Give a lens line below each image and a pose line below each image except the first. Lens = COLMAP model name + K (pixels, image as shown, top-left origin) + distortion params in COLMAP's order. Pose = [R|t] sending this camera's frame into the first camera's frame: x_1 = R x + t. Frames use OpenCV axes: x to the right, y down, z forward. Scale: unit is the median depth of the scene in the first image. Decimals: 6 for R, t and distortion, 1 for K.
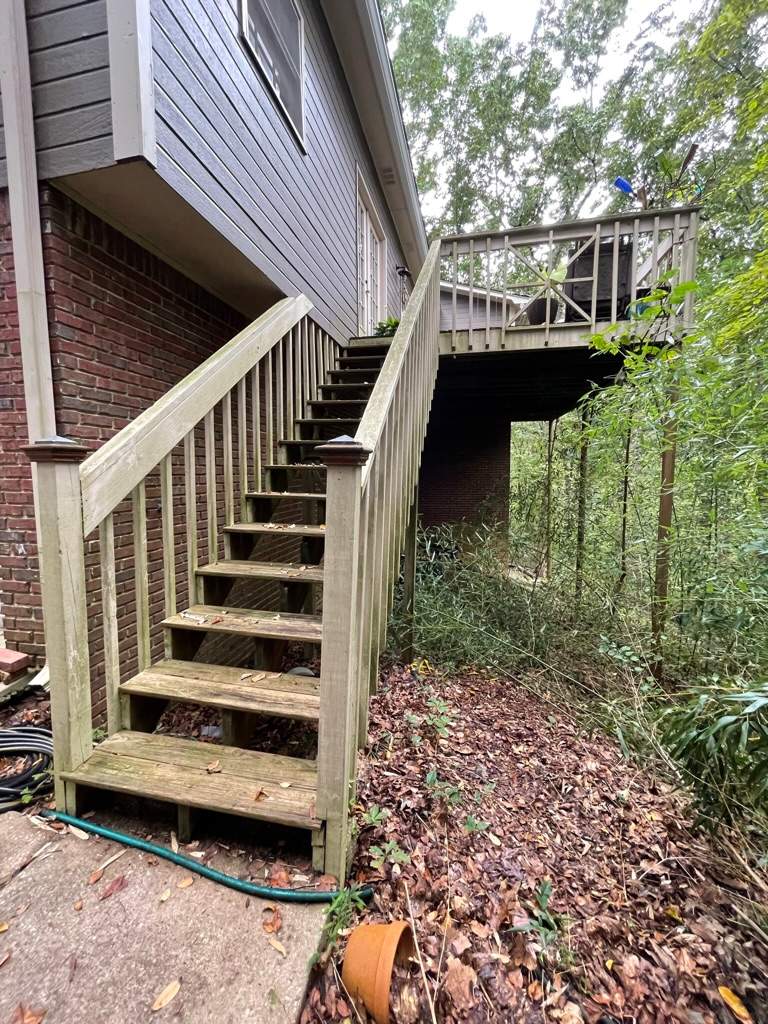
lens RADIAL K [[409.8, 0, 382.8], [0, 409.8, 516.6], [0, 0, 1]] dist [0.003872, -0.001270]
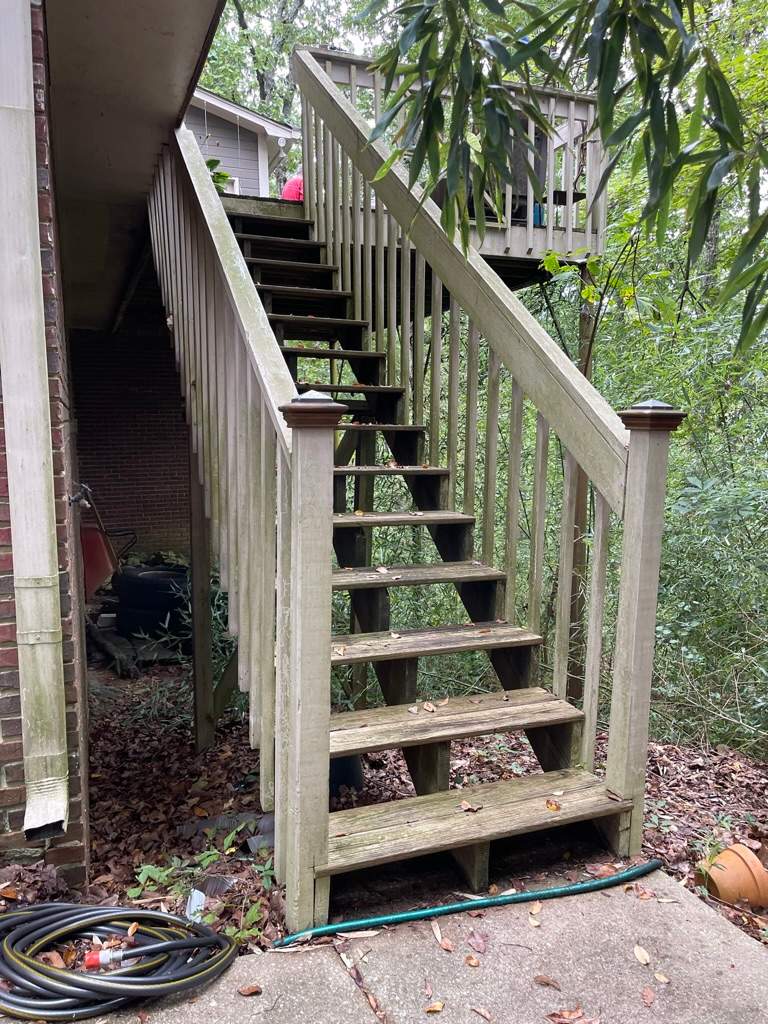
lens RADIAL K [[767.7, 0, 383.1], [0, 767.7, 509.5], [0, 0, 1]] dist [0.001933, -0.000101]
pose [[0.841855, -0.071092, 0.535001, -1.201872], [0.064767, 0.997430, 0.030625, -0.023665], [-0.535804, 0.008869, 0.844296, -0.166916]]
